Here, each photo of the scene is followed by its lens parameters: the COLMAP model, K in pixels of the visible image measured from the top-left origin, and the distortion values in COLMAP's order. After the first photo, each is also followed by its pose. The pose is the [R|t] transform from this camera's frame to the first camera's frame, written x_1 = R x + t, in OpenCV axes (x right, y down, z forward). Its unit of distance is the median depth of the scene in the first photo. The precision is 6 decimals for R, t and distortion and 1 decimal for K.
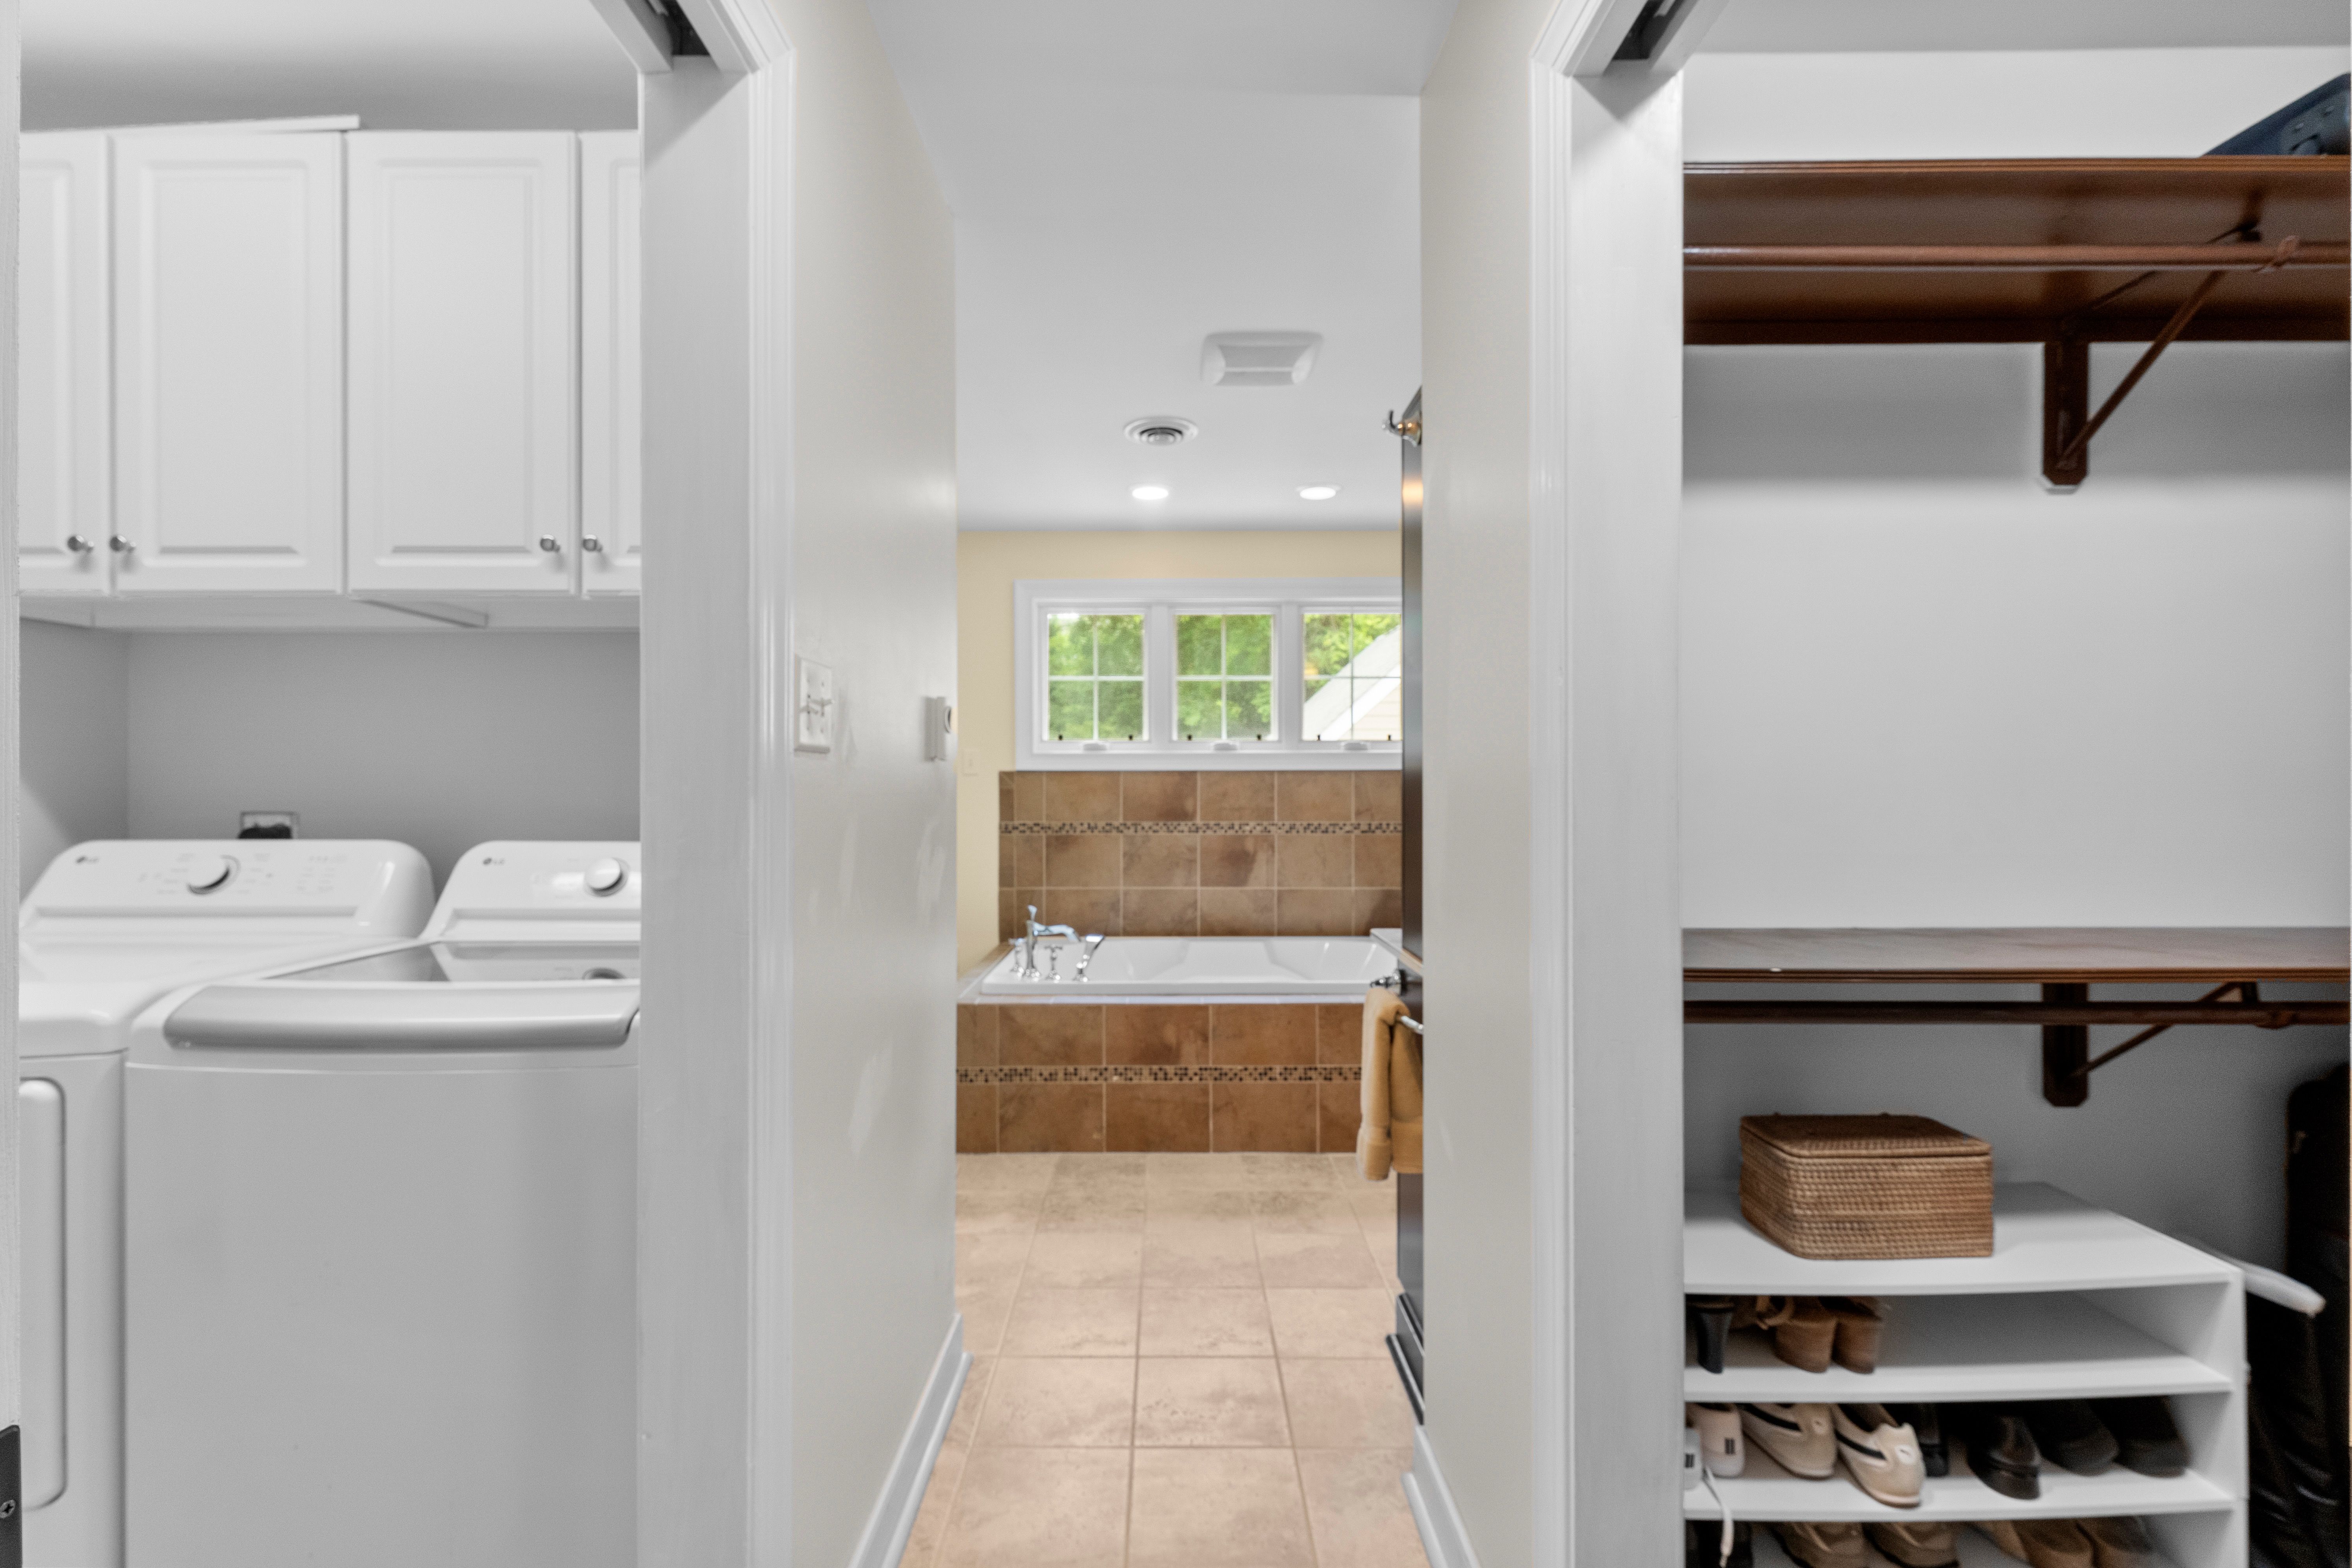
lens RADIAL K [[1030.6, 0, 1183.0], [0, 1030.6, 781.1], [0, 0, 1]] dist [0.001707, -0.000821]
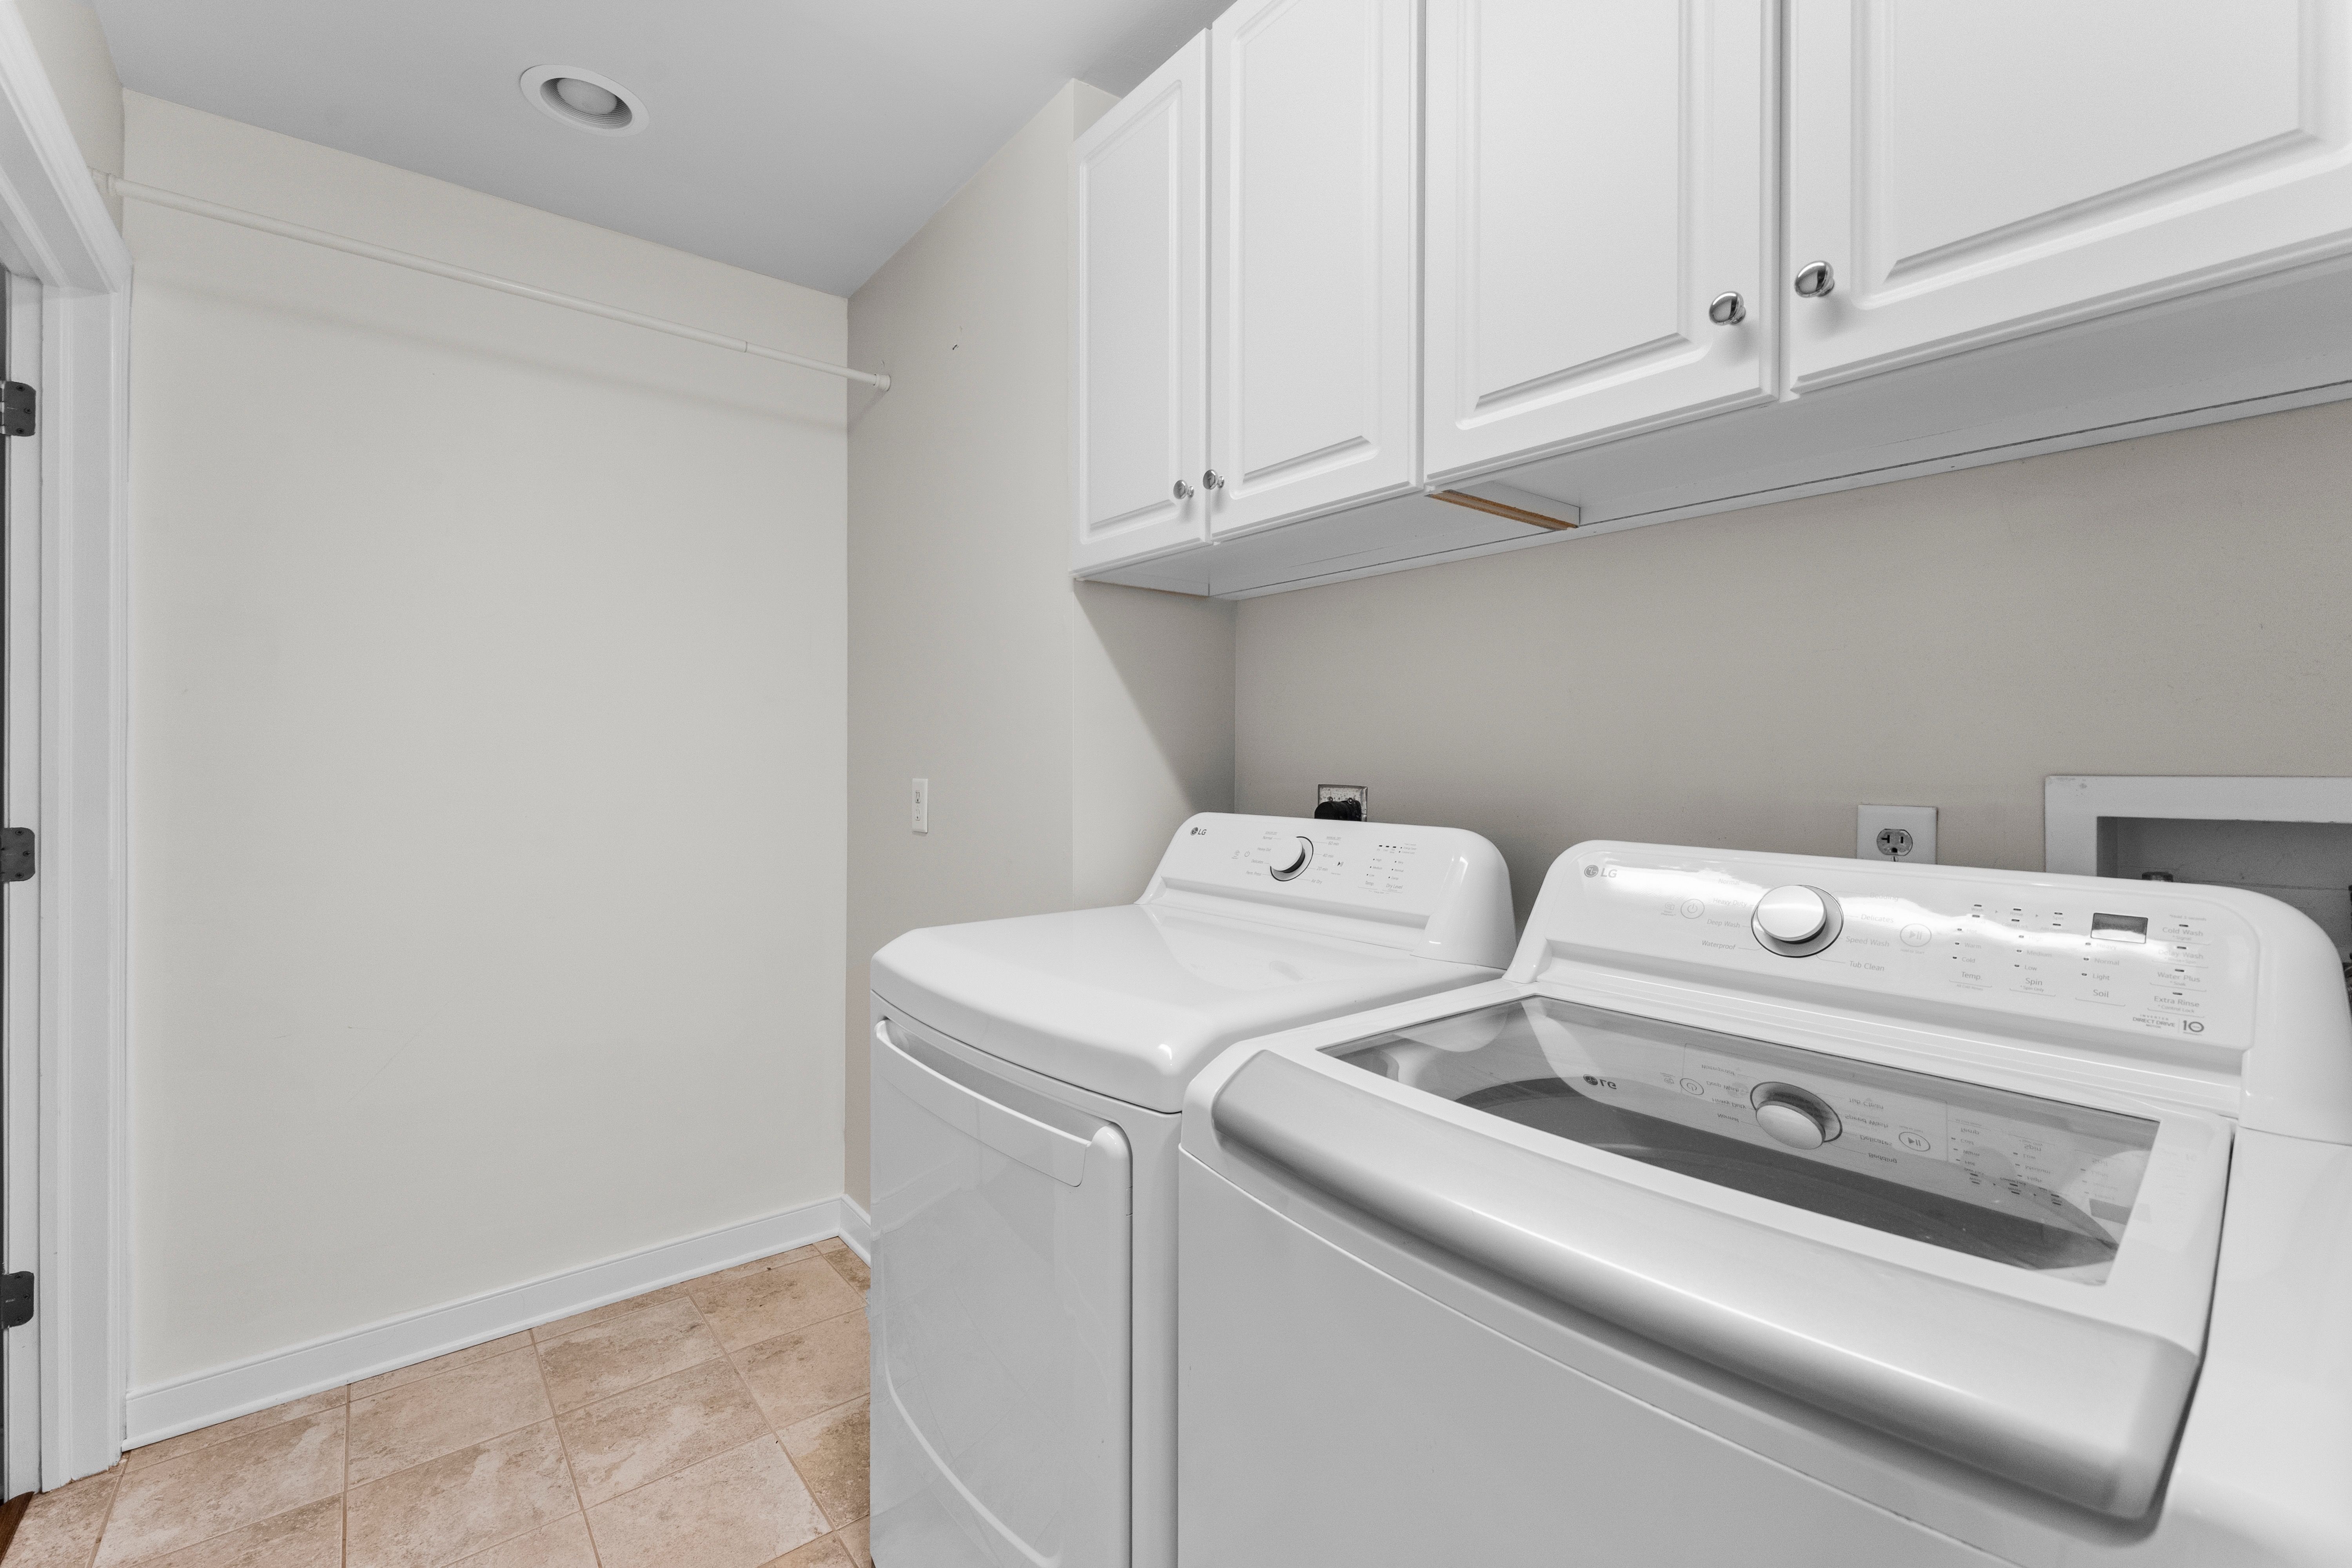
lens RADIAL K [[1030.6, 0, 1183.0], [0, 1030.6, 768.0], [0, 0, 1]] dist [0.001707, -0.000821]
pose [[0.633994, 0.010609, -0.773265, -0.368720], [-0.003170, 0.999933, 0.011121, 0.006992], [0.773331, -0.004599, 0.633985, 0.426985]]
